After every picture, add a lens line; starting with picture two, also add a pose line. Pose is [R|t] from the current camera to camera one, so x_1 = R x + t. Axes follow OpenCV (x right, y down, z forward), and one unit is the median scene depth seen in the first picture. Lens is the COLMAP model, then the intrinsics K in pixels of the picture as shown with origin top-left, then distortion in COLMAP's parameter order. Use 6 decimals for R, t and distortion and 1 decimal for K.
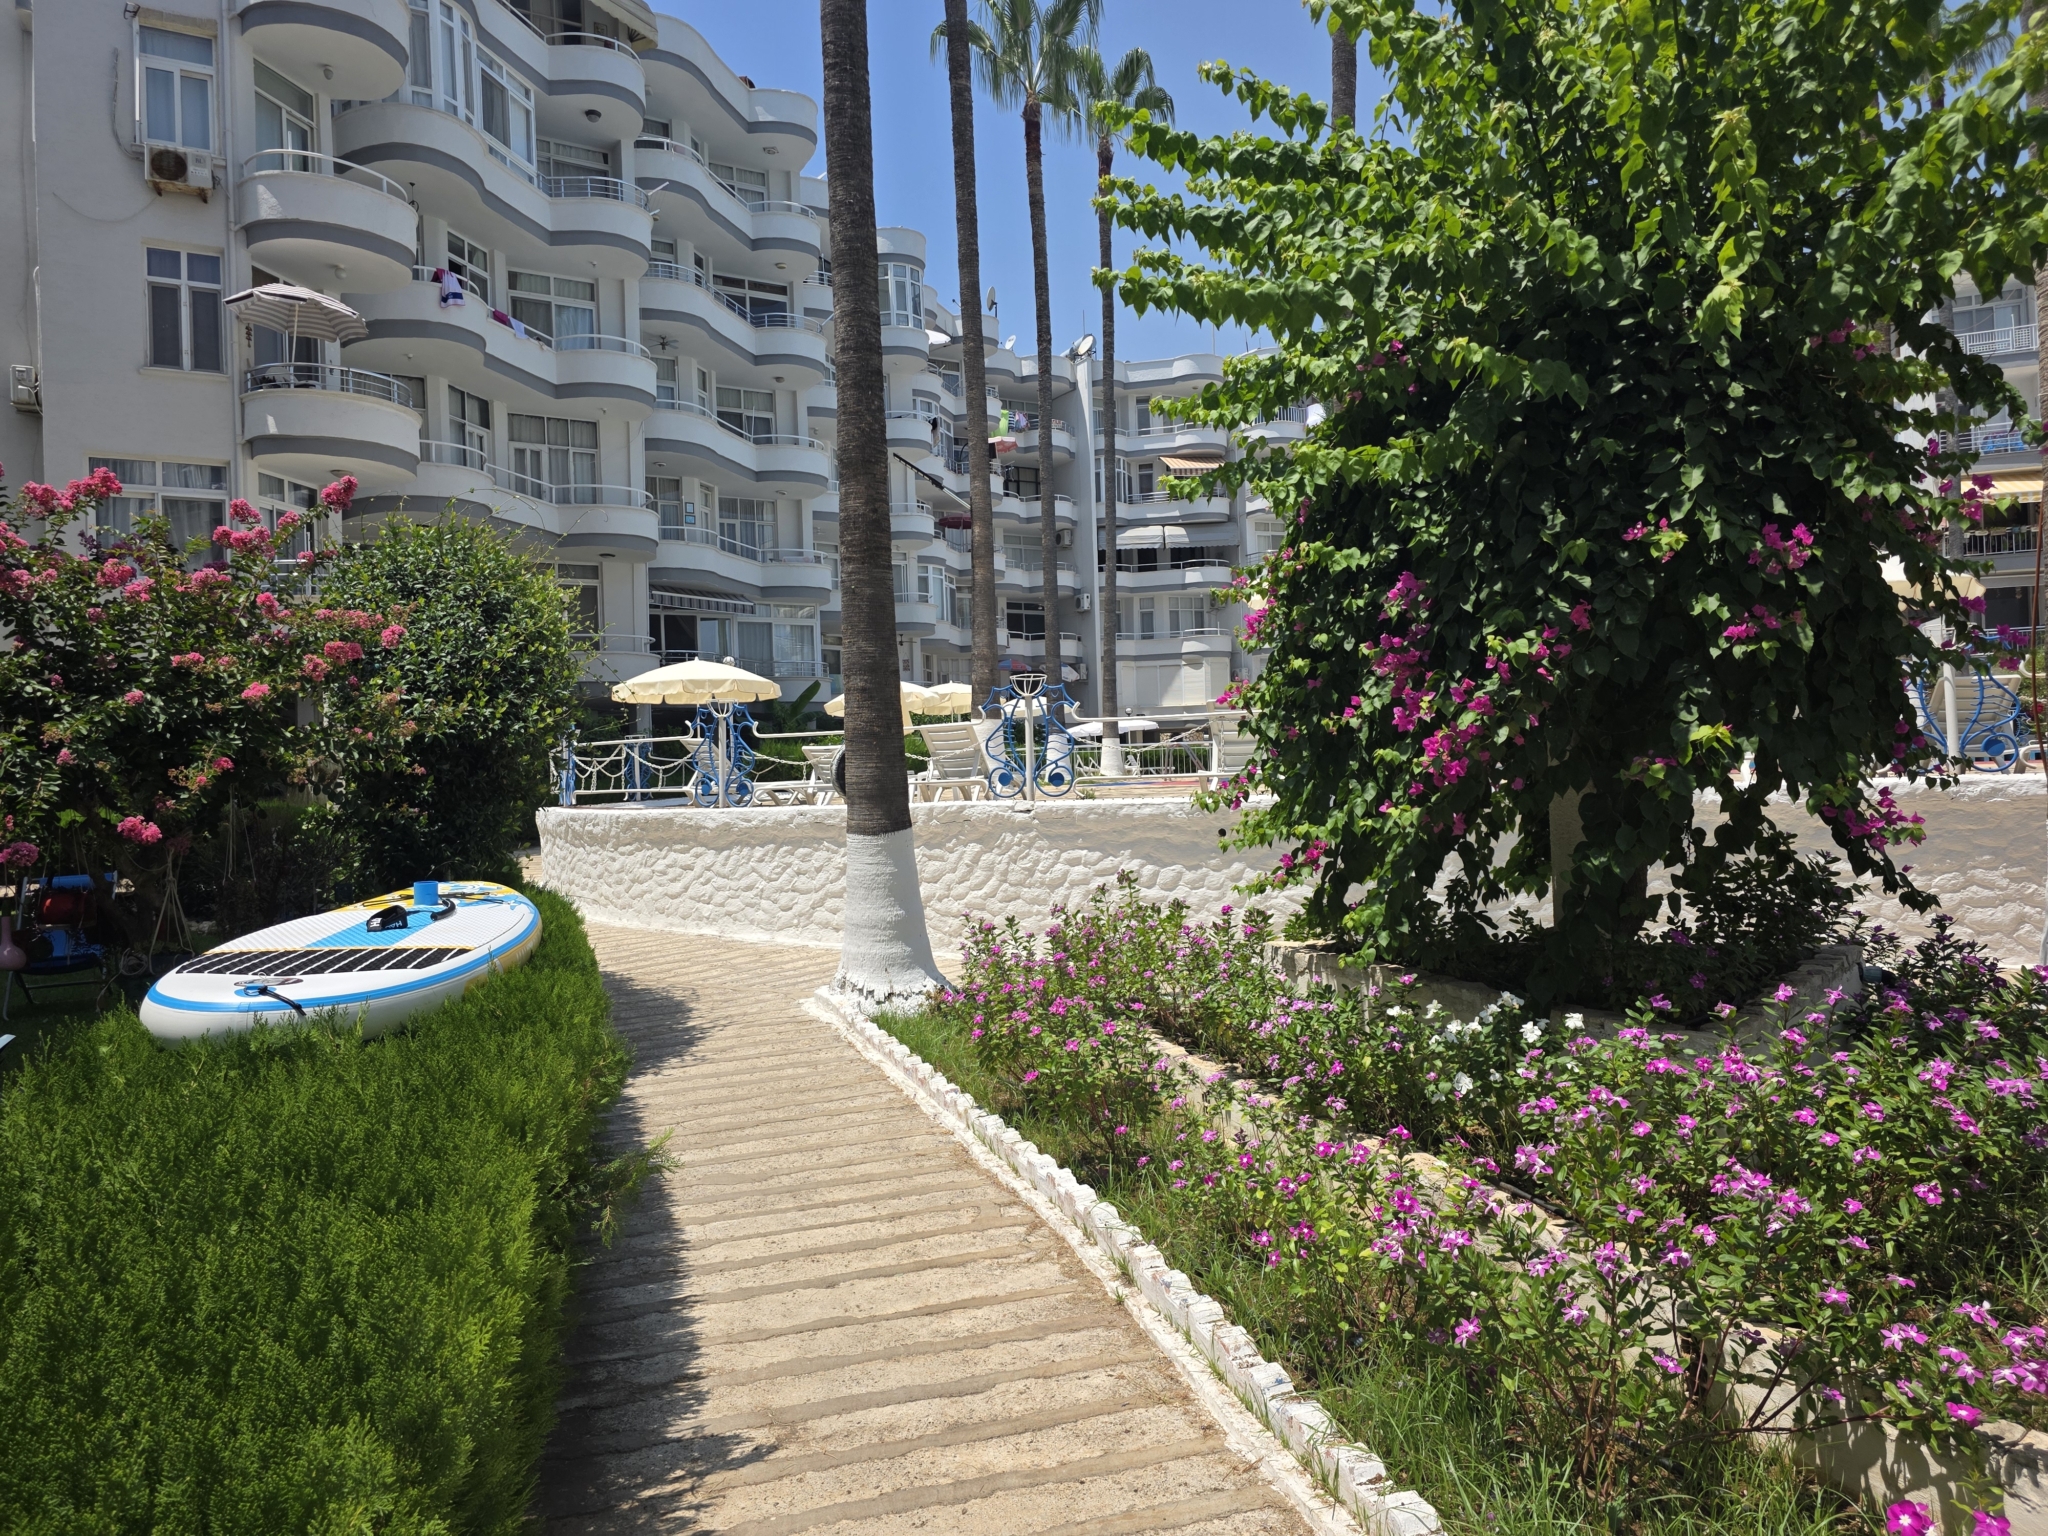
lens RADIAL K [[1163.8, 0, 1011.7], [0, 1163.8, 850.1], [0, 0, 1]] dist [0.048270, -0.038040]
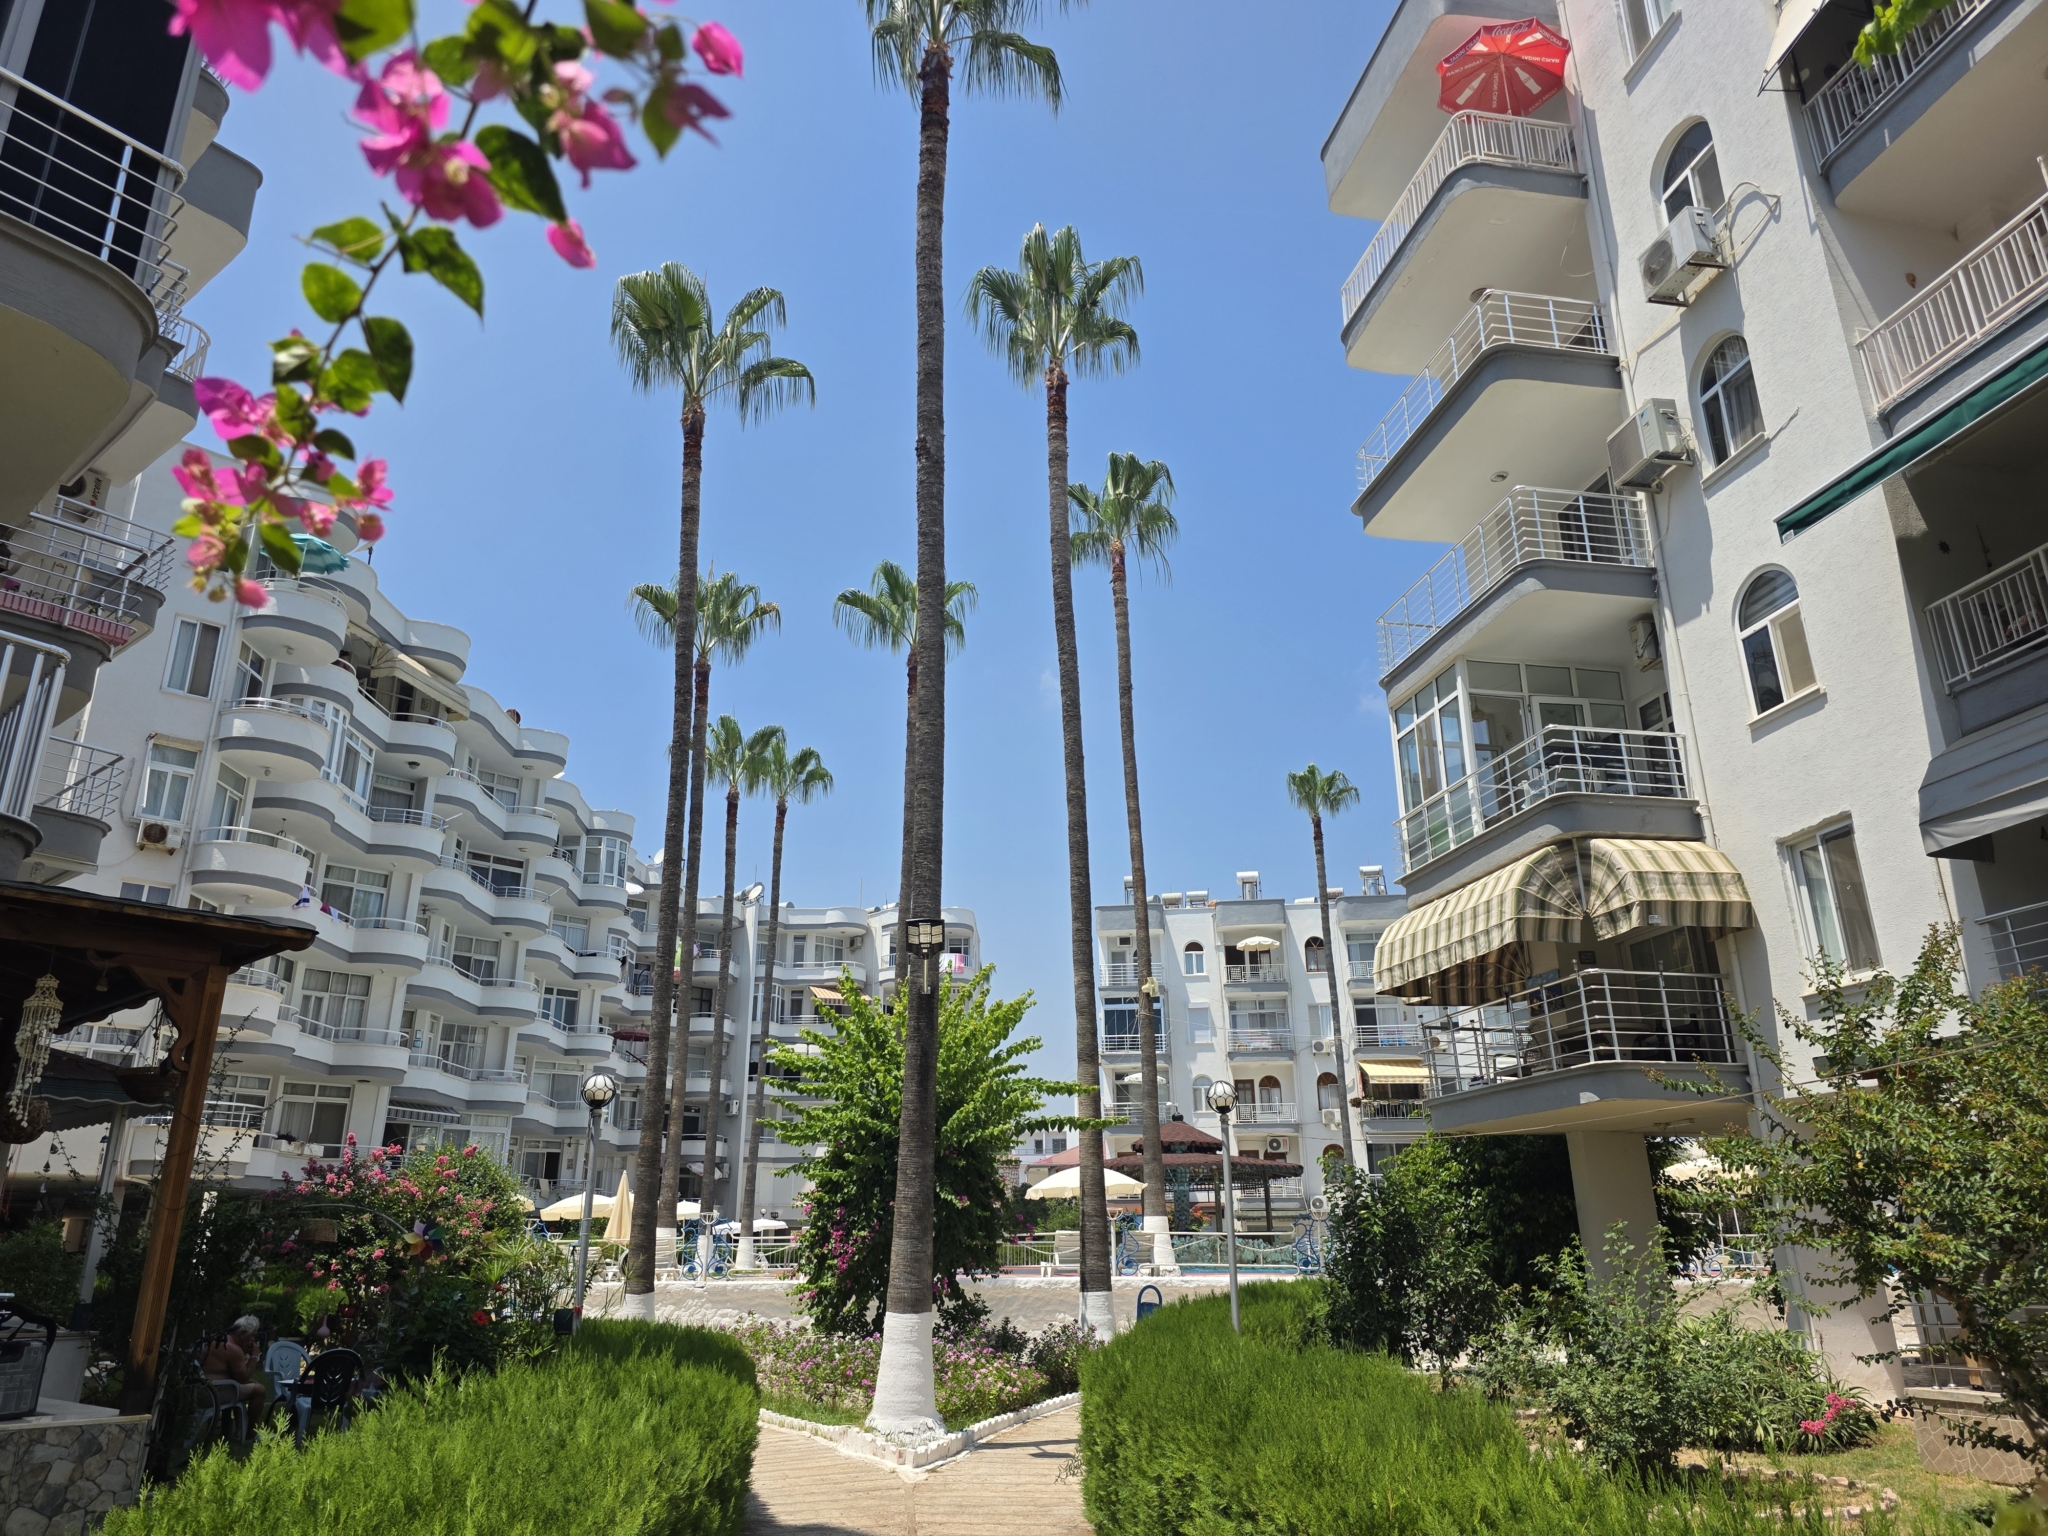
lens RADIAL K [[1163.8, 0, 1011.7], [0, 1163.8, 850.1], [0, 0, 1]] dist [0.048270, -0.038040]
pose [[0.955048, 0.122594, 0.269915, -0.029394], [-0.004892, 0.916881, -0.399130, 0.020530], [-0.296411, 0.379868, 0.876265, -0.302019]]
